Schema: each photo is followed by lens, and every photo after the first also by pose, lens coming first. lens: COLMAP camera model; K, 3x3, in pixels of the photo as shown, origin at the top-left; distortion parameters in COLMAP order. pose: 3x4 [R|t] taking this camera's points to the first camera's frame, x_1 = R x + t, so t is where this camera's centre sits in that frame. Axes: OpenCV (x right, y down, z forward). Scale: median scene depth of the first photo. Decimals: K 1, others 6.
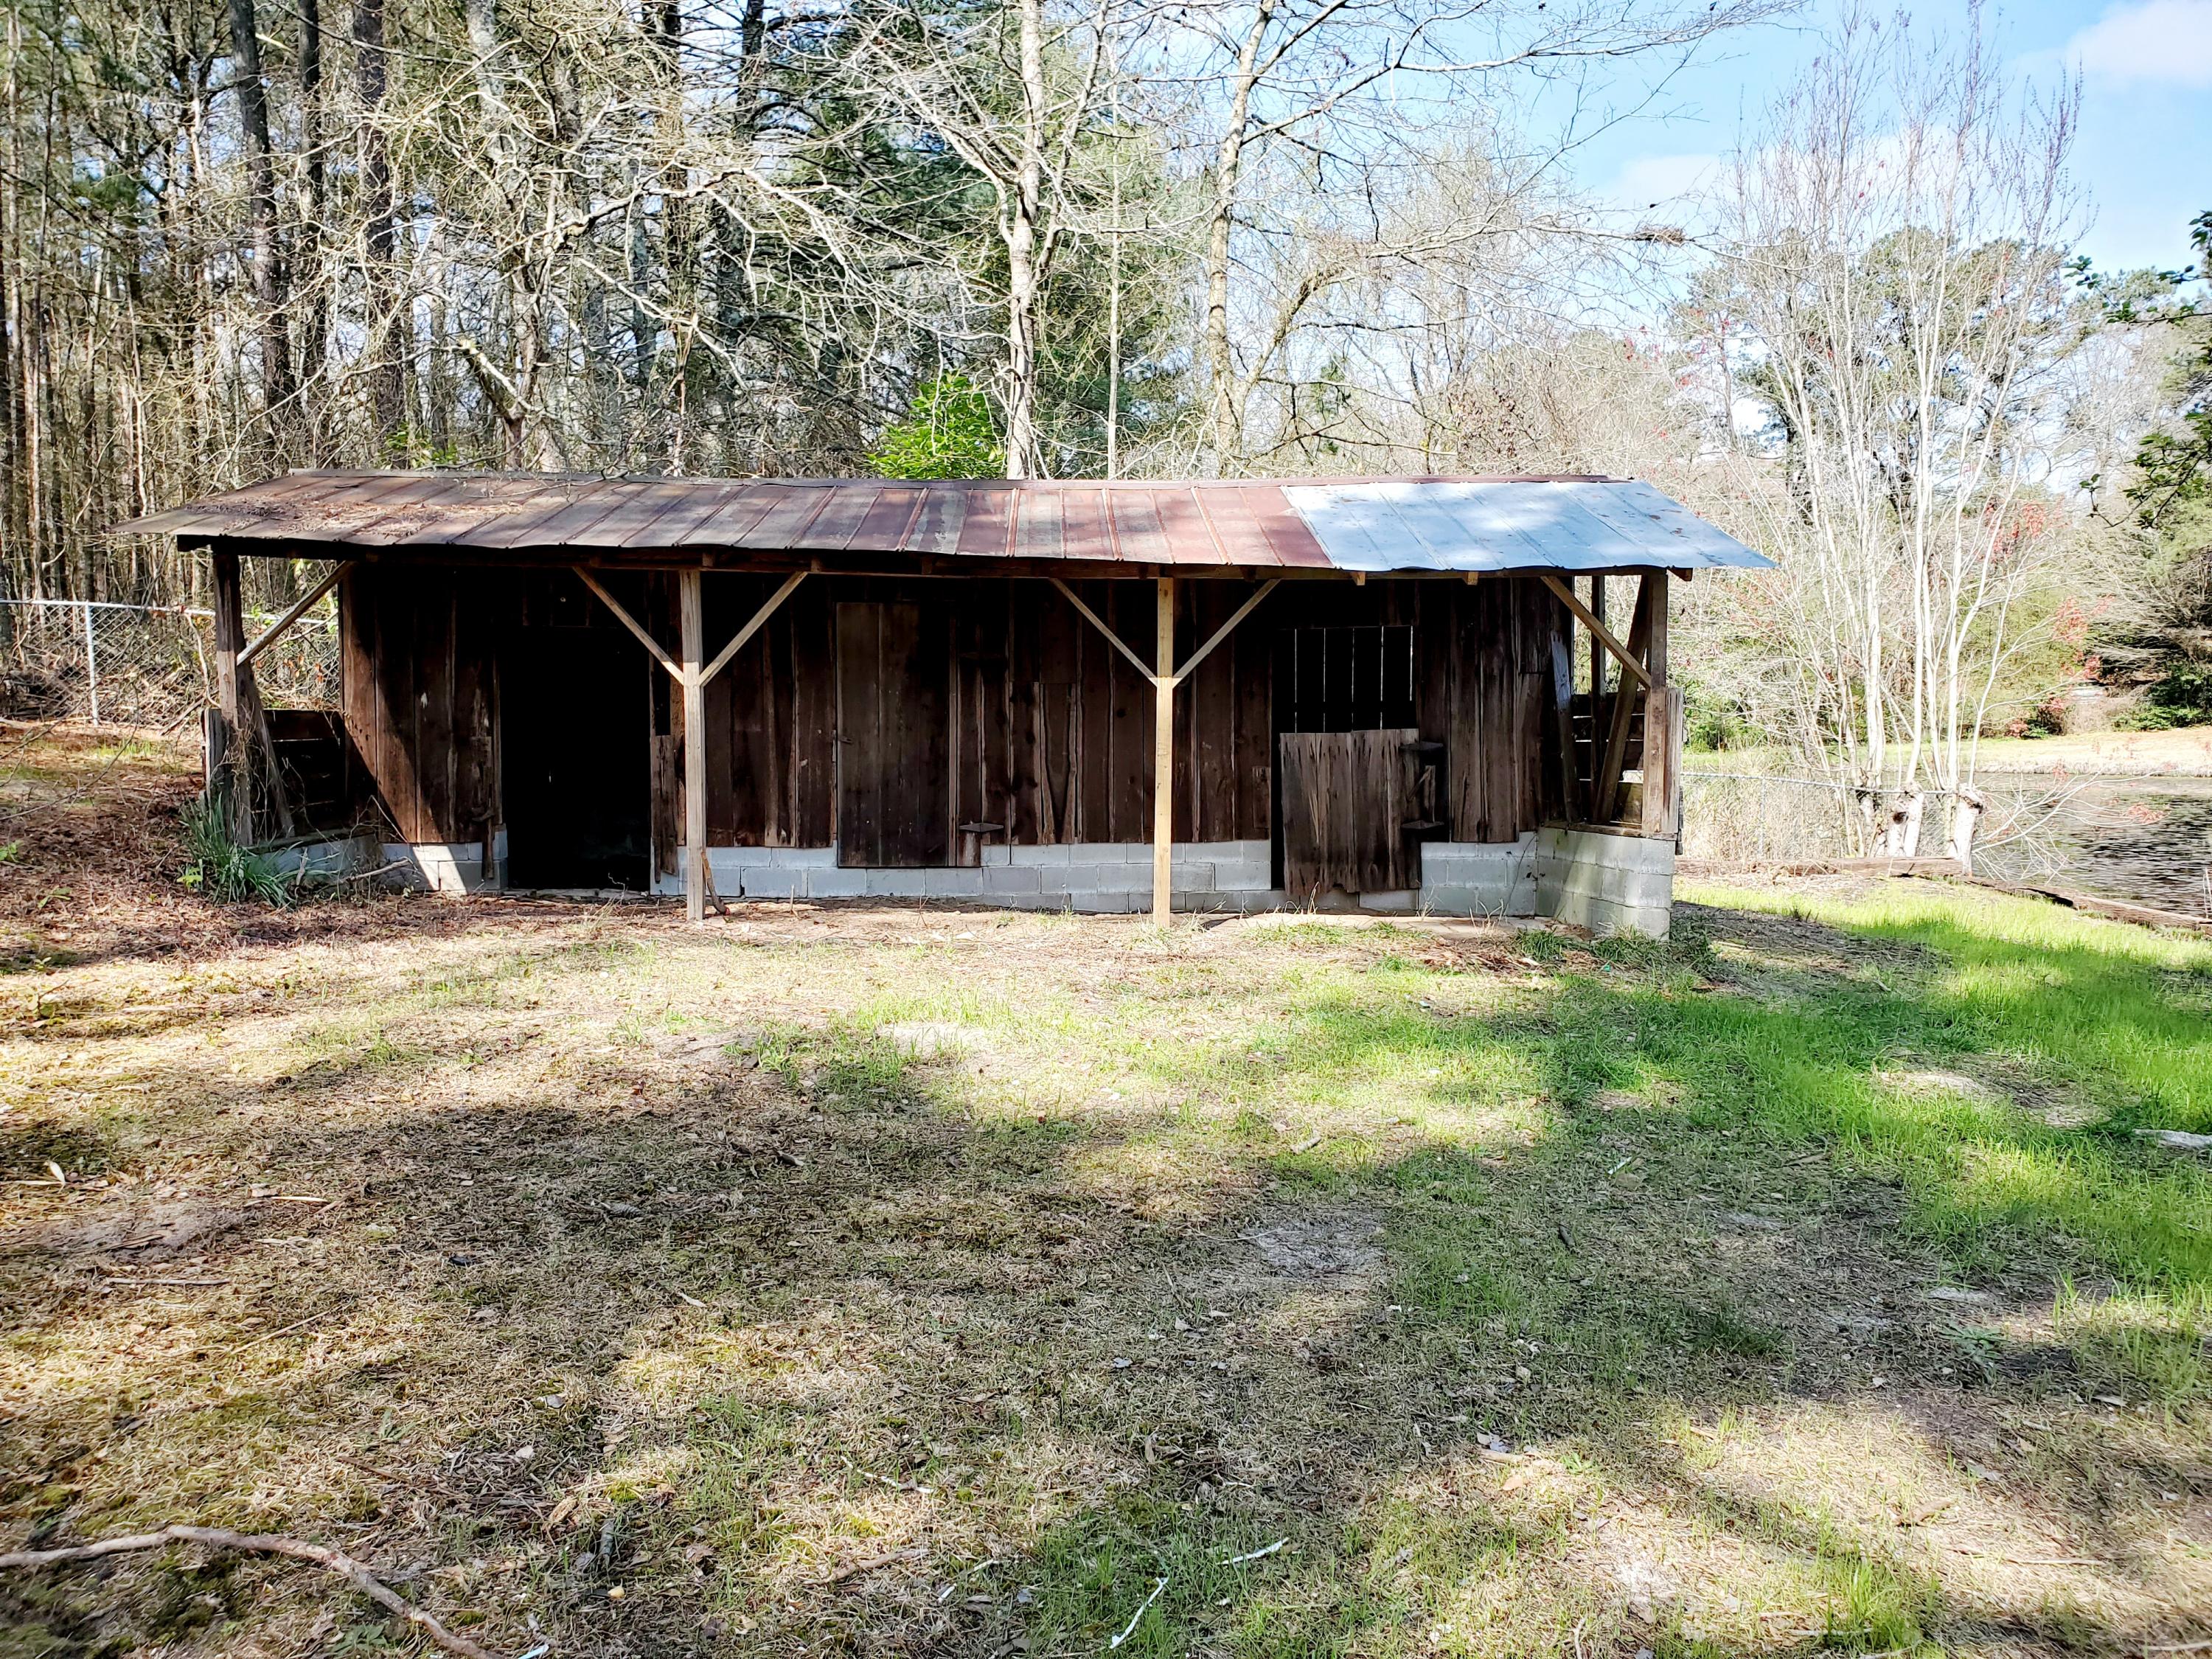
lens RADIAL K [[1672.7, 0, 1106.0], [0, 1672.7, 829.5], [0, 0, 1]] dist [0.019175, -0.003231]
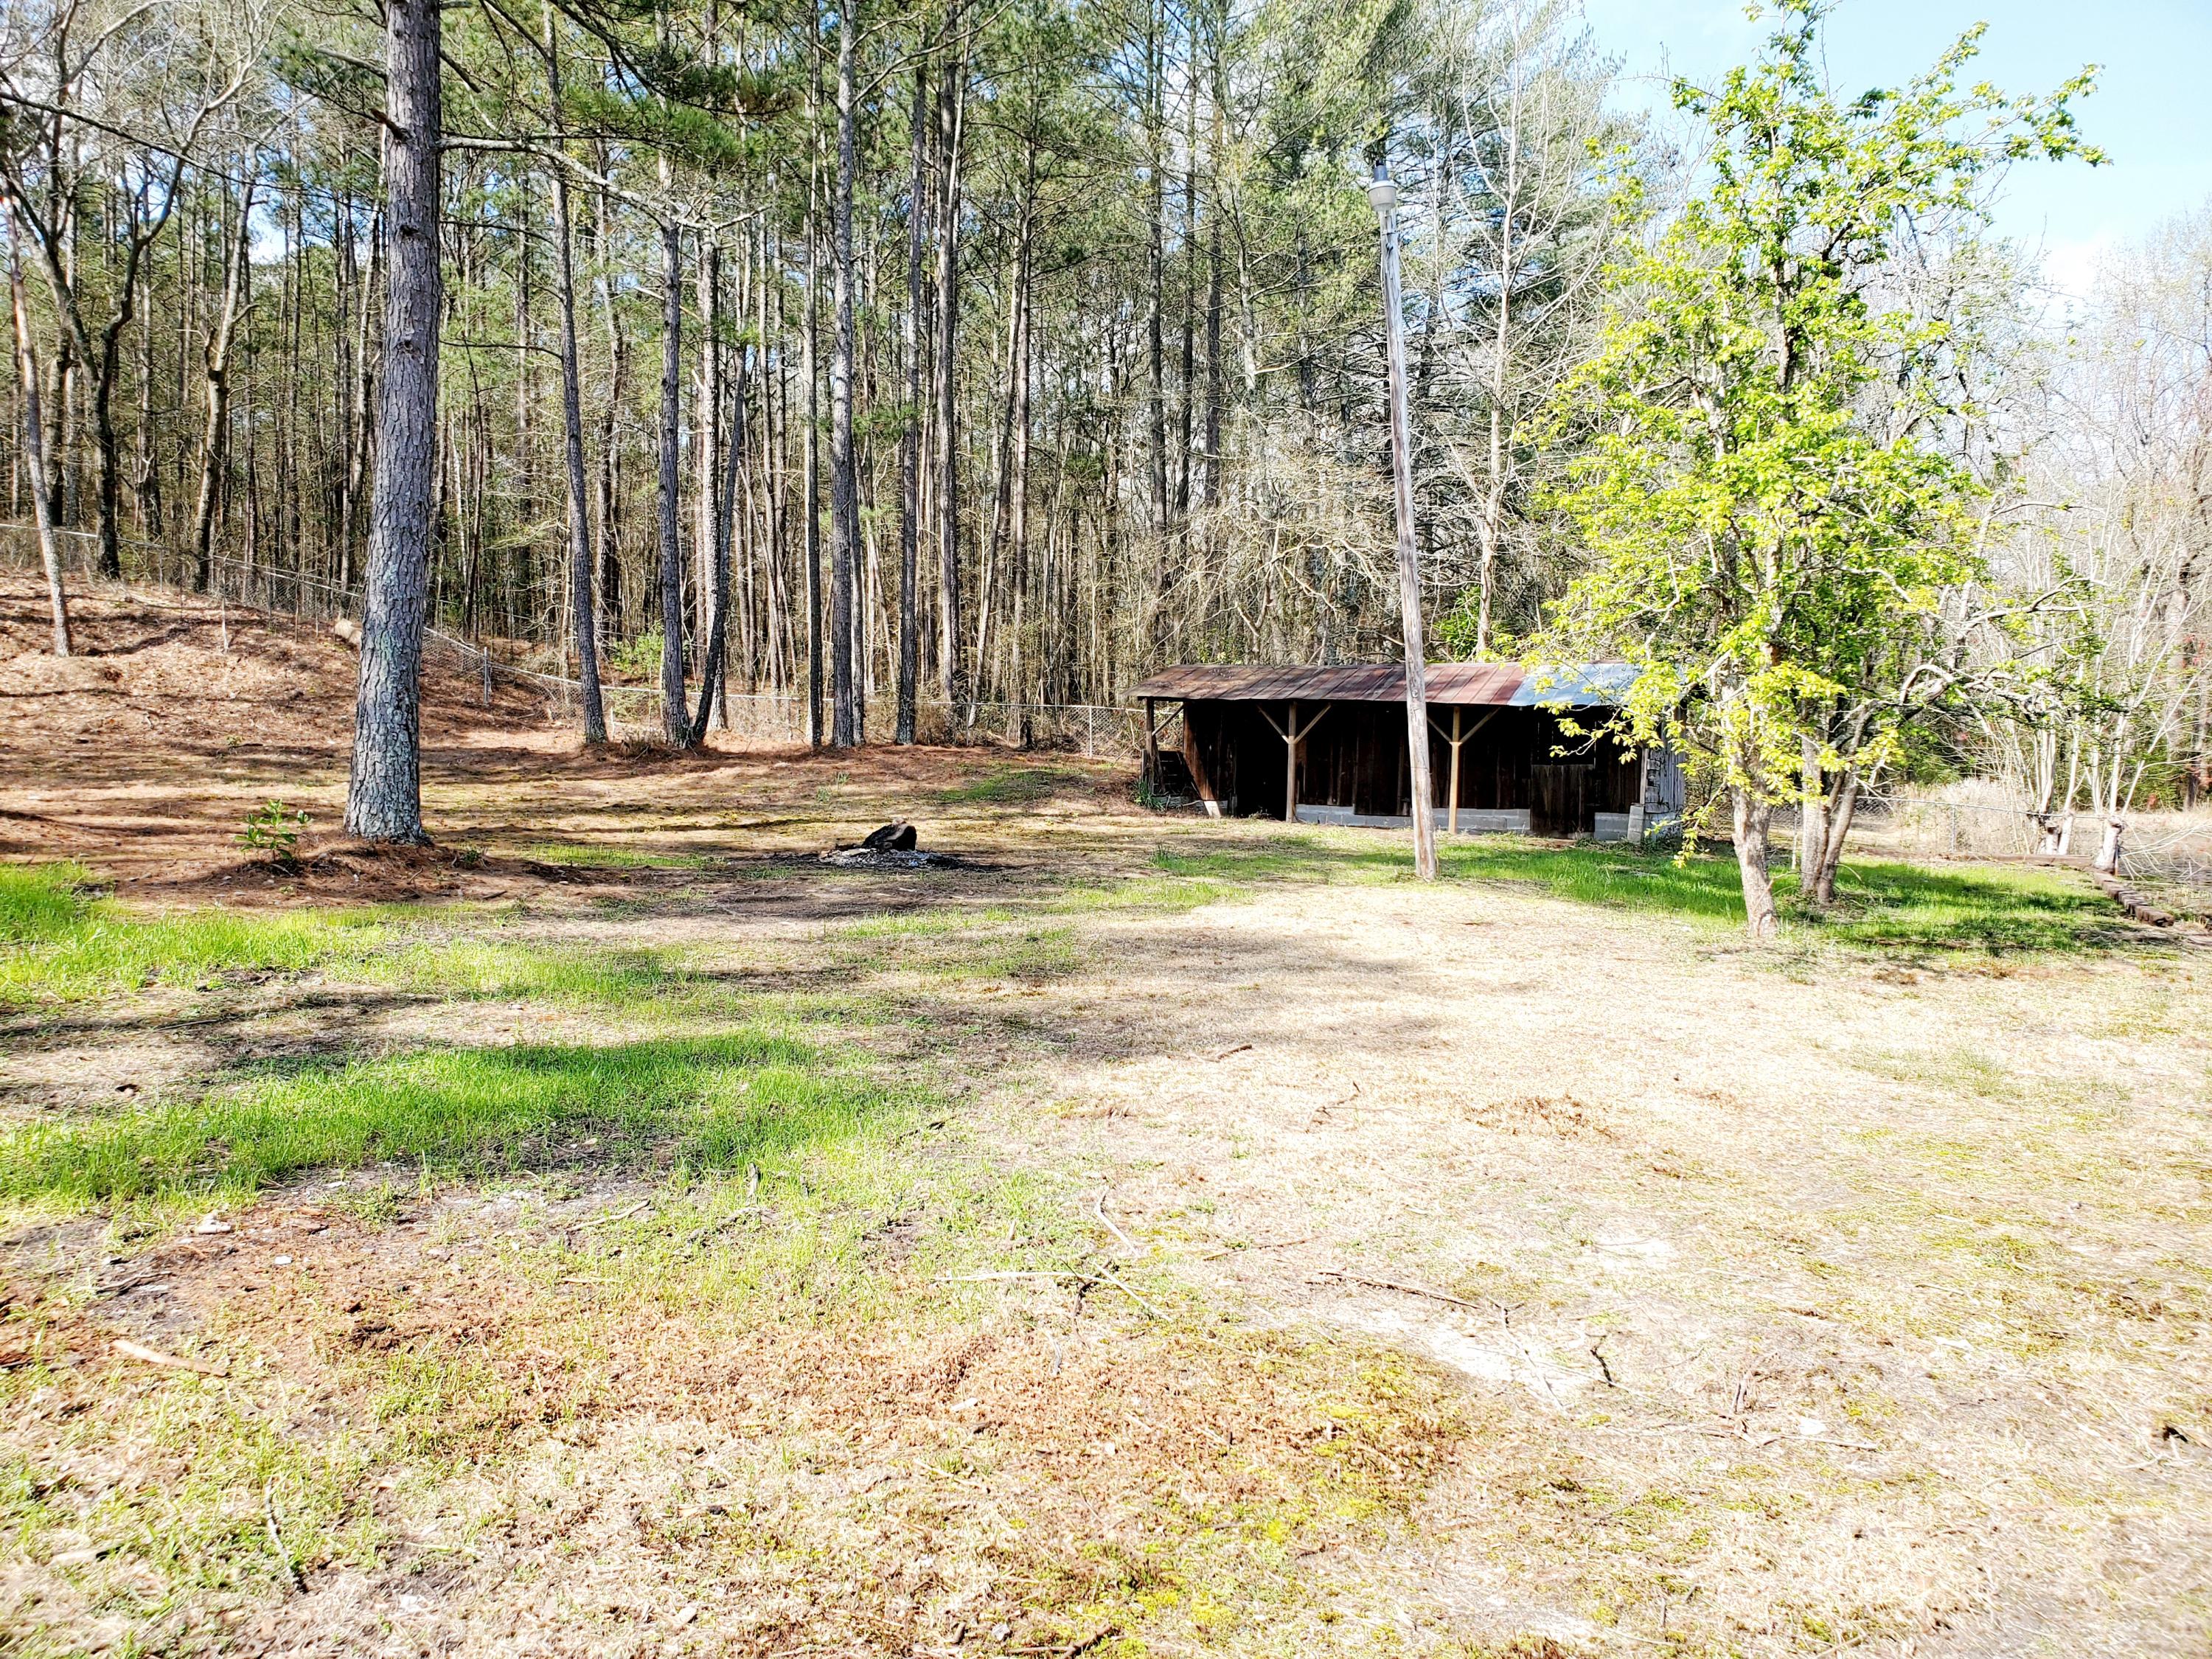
lens RADIAL K [[1733.0, 0, 1104.1], [0, 1733.0, 816.0], [0, 0, 1]] dist [0.063037, -0.006721]
pose [[0.890112, 0.029541, -0.454784, 0.822341], [-0.045384, 0.998682, -0.023955, 0.123798], [0.453477, 0.041962, 0.890279, -1.796043]]
